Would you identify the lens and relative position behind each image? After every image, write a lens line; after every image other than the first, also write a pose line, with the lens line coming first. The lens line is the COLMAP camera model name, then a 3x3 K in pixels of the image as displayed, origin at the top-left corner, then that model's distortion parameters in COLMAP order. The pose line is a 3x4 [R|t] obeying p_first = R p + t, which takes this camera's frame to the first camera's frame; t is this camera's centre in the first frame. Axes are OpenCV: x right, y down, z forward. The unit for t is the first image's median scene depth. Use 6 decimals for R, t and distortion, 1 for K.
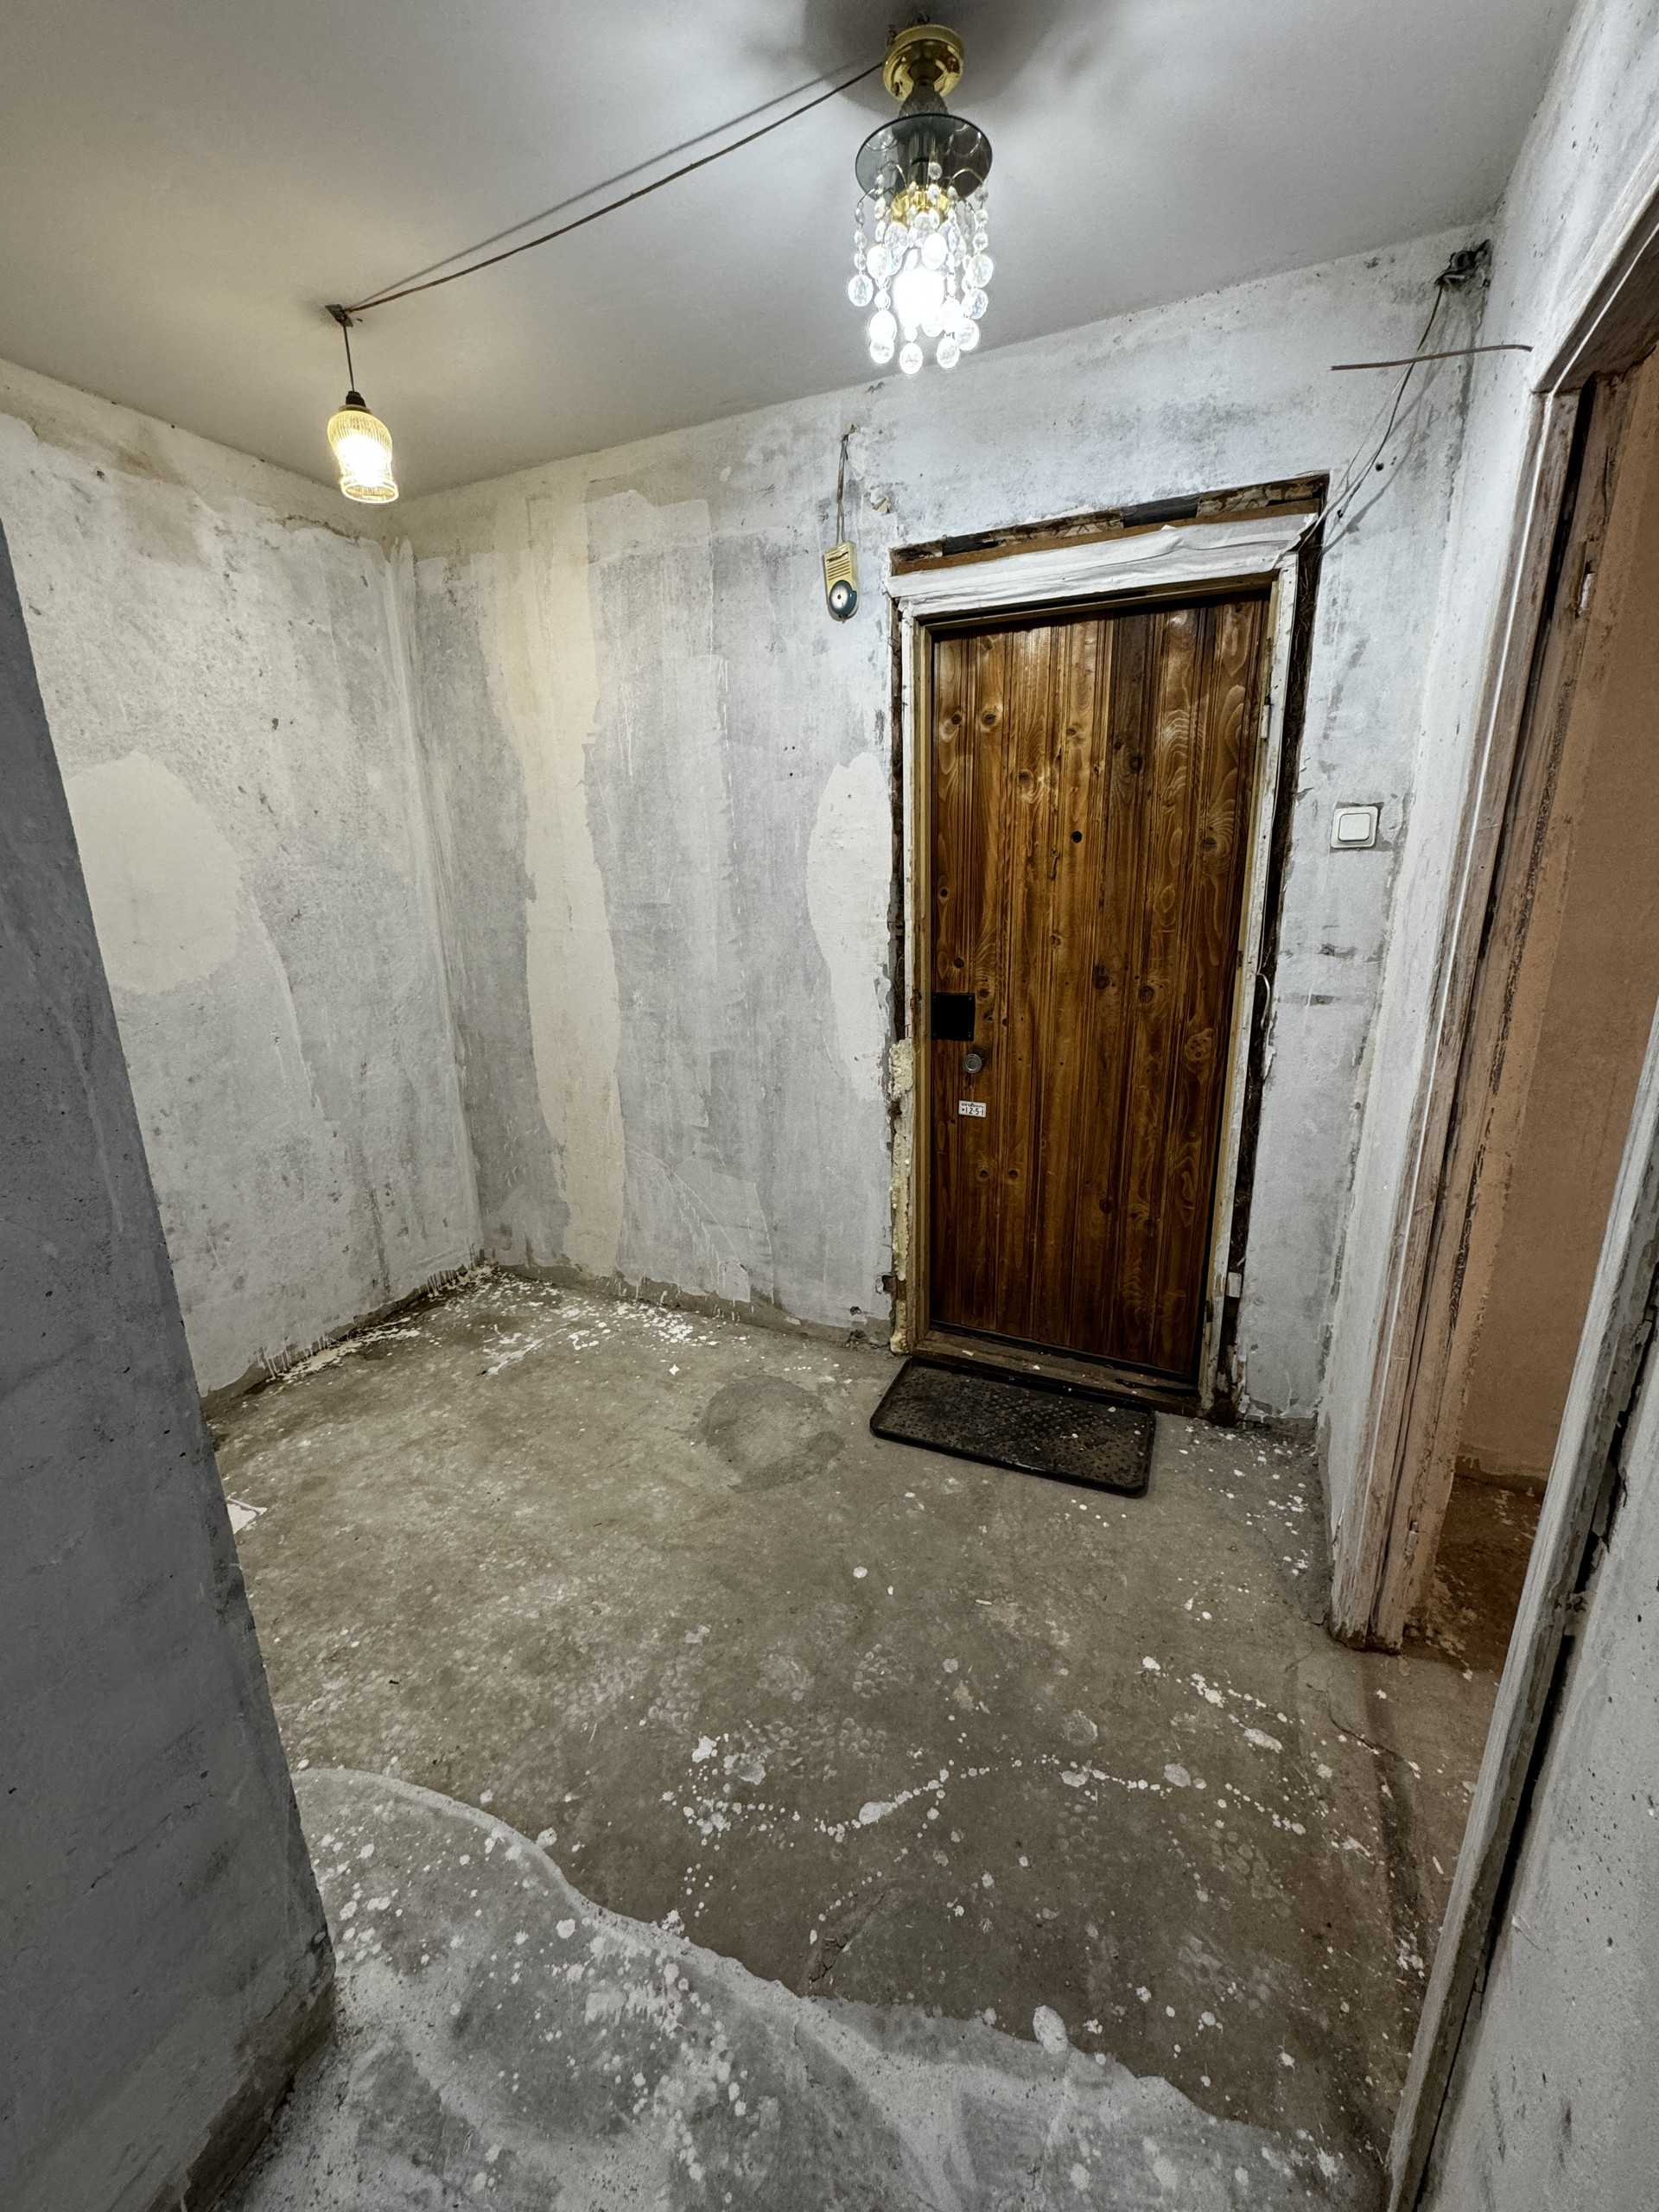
lens RADIAL K [[876.1, 0, 830.6], [0, 876.1, 1109.2], [0, 0, 1]] dist [-0.004914, 0.001204]
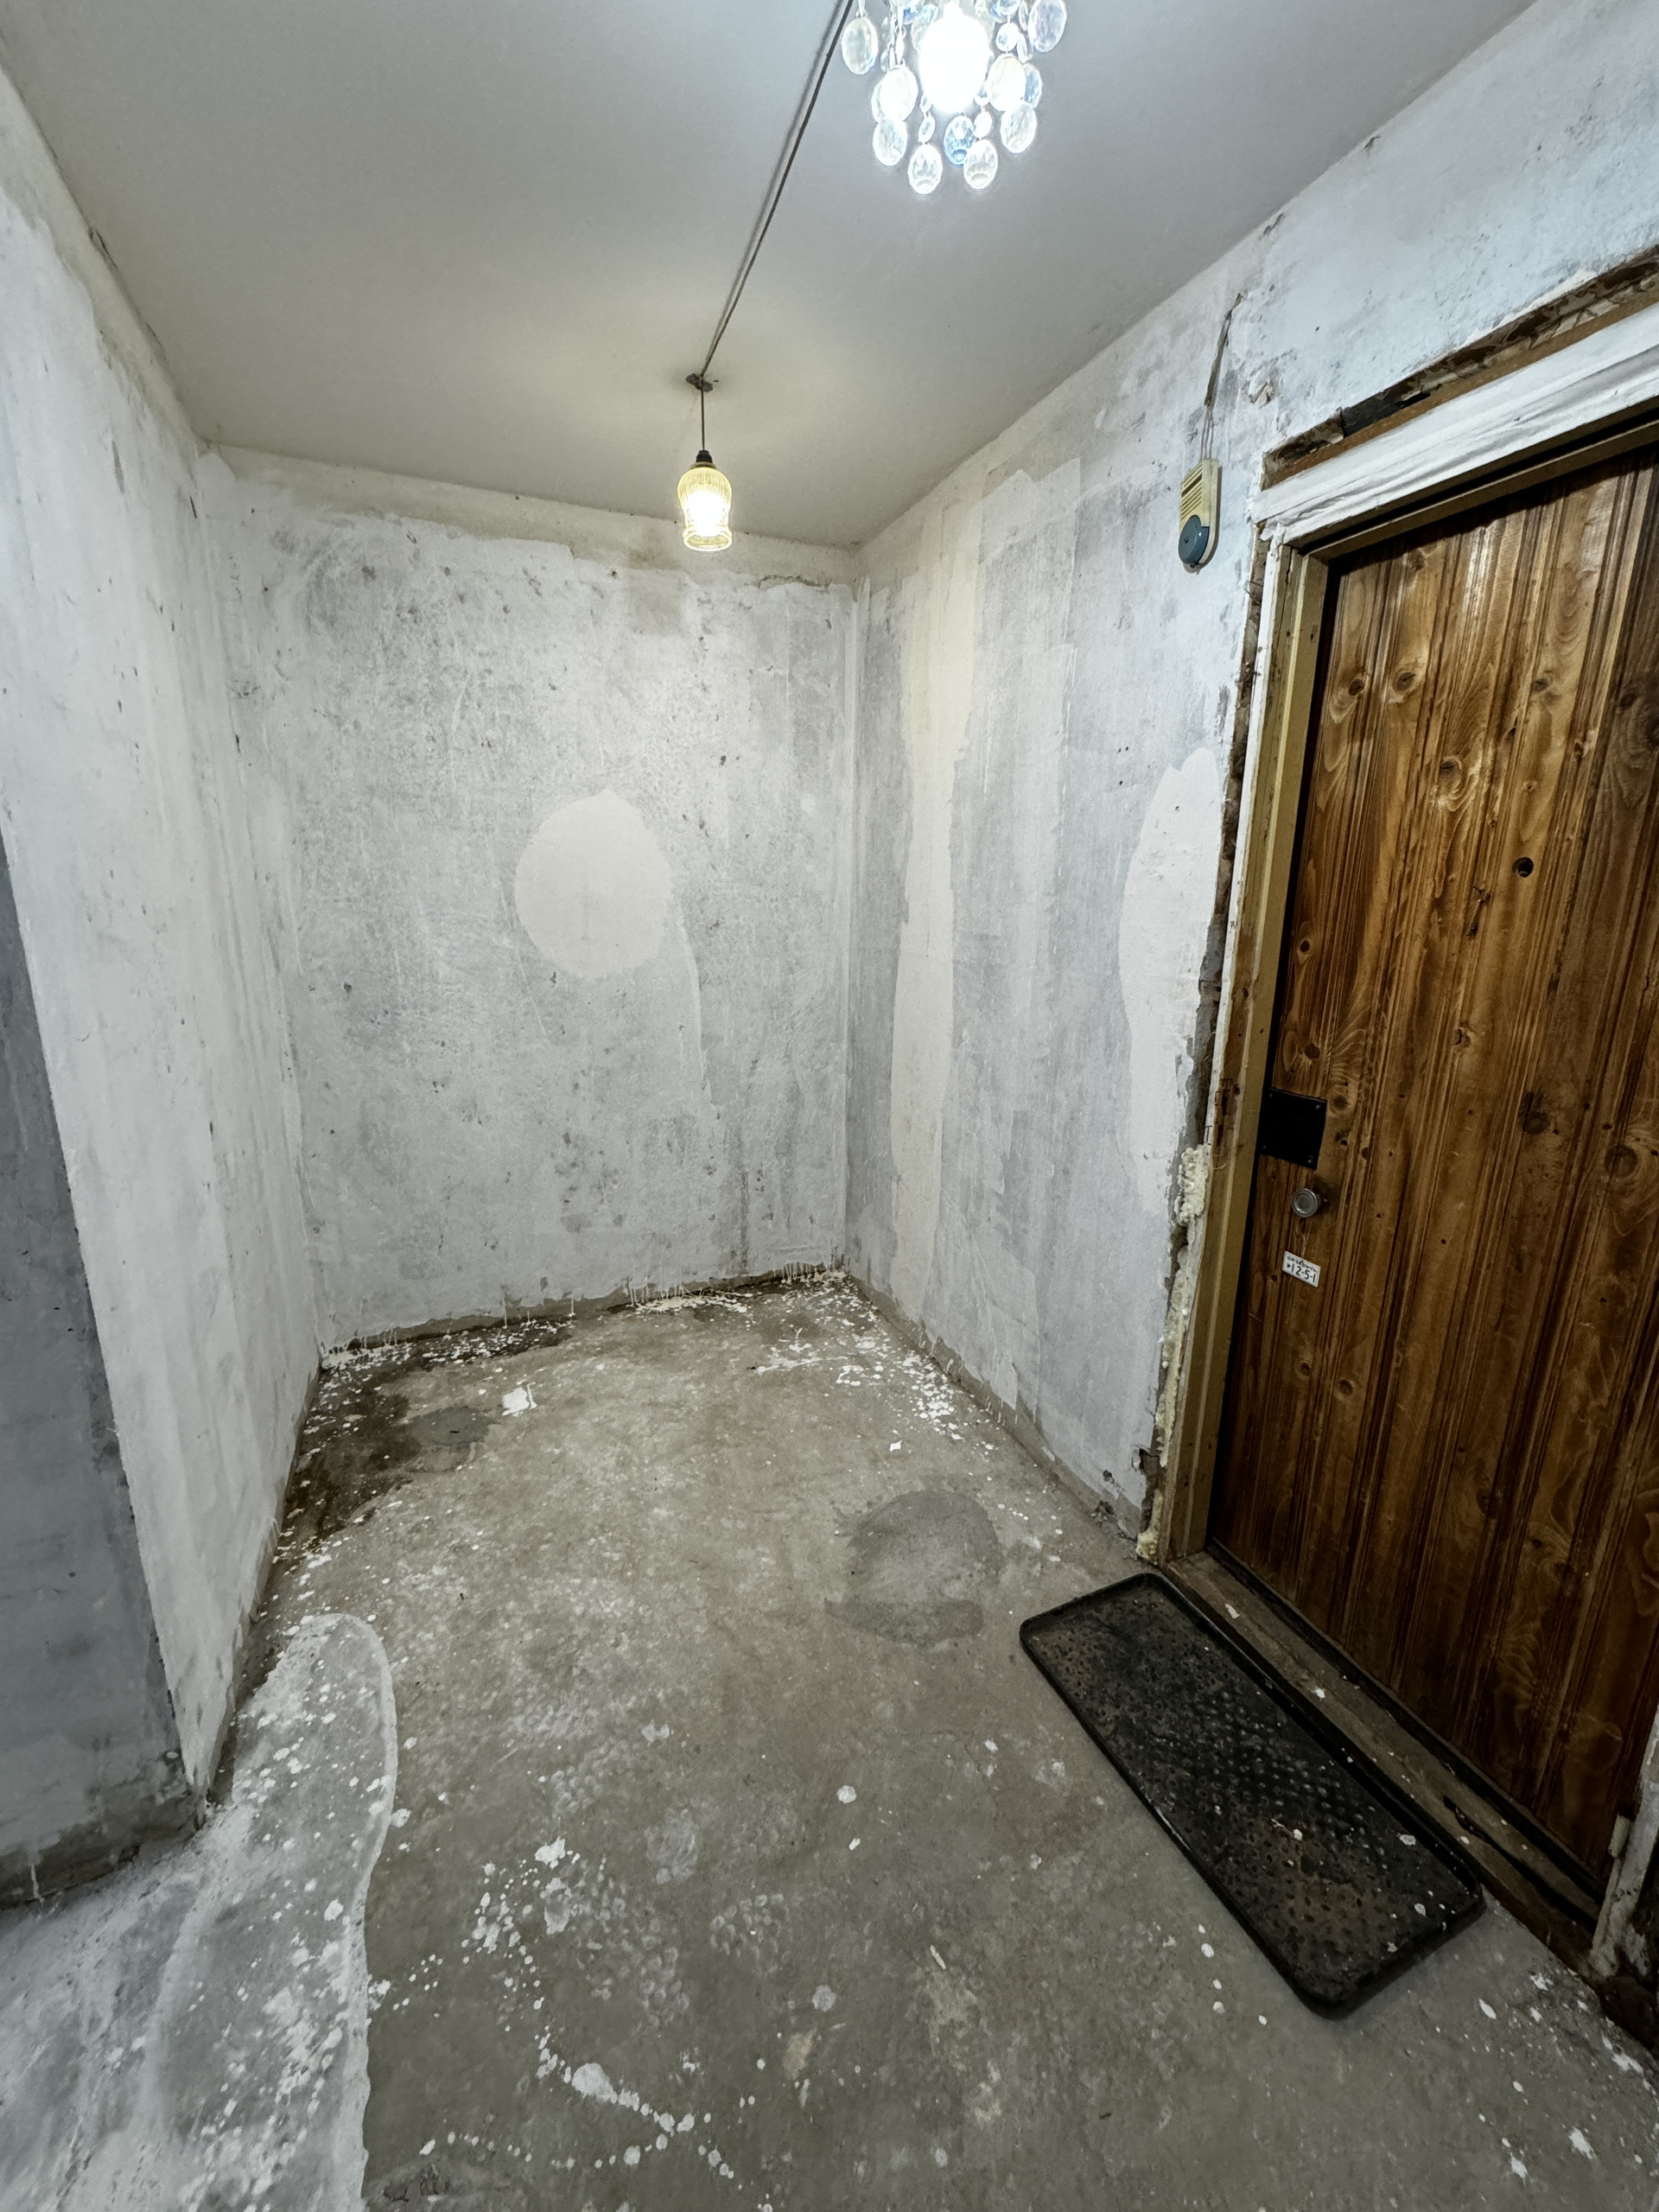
lens RADIAL K [[876.1, 0, 830.6], [0, 876.1, 1108.7], [0, 0, 1]] dist [-0.004914, 0.001204]
pose [[0.738187, 0.192218, -0.646632, 0.335193], [-0.207873, 0.976717, 0.053034, -0.088400], [0.641770, 0.095269, 0.760956, 0.275153]]
